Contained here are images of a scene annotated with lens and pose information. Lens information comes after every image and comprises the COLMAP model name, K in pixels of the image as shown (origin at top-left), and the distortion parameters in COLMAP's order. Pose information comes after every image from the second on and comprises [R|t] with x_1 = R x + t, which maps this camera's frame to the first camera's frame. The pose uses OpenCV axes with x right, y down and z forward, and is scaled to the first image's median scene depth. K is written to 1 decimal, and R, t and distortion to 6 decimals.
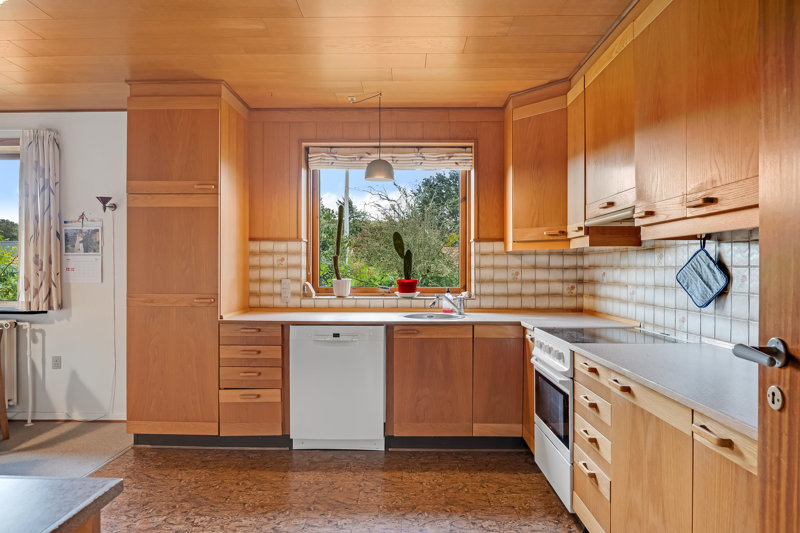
lens RADIAL K [[488.6, 0, 400.6], [0, 488.6, 266.1], [0, 0, 1]] dist [-0.008180, -0.000608]
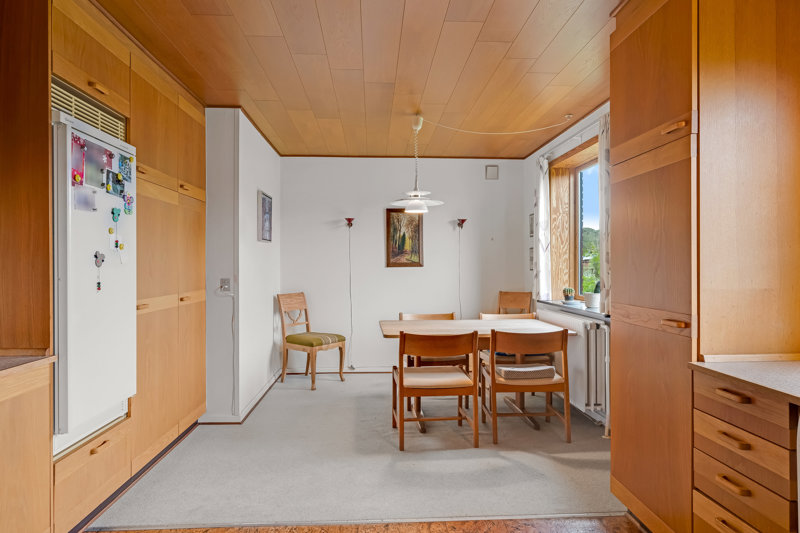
lens RADIAL K [[488.6, 0, 400.1], [0, 488.6, 263.0], [0, 0, 1]] dist [-0.008180, -0.000608]
pose [[0.062546, -0.008298, -0.998008, 0.172894], [0.005846, 0.999951, -0.007948, 0.001111], [0.998025, -0.005337, 0.062591, 0.702681]]
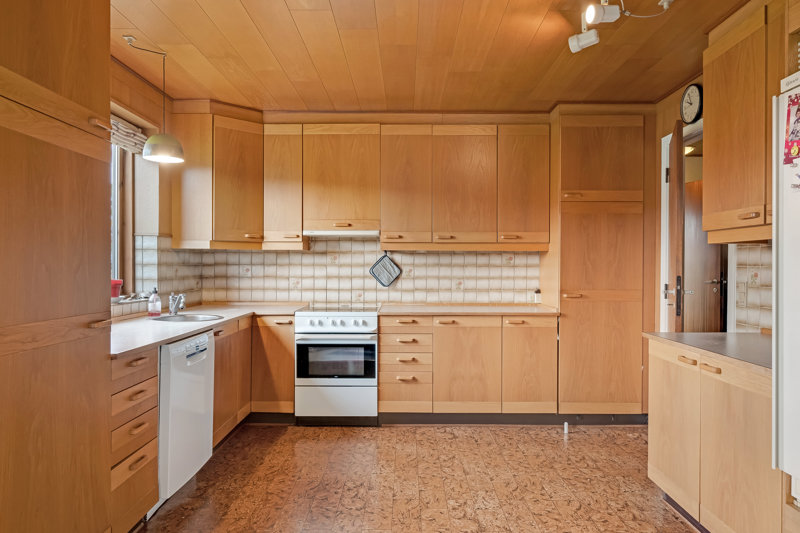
lens RADIAL K [[551.2, 0, 400.1], [0, 551.2, 267.8], [0, 0, 1]] dist [0.001271, 0.001875]
pose [[-0.000664, -0.007212, 0.999974, -1.151801], [-0.007350, 0.999947, 0.007207, -0.002955], [-0.999973, -0.007345, -0.000717, 0.714933]]
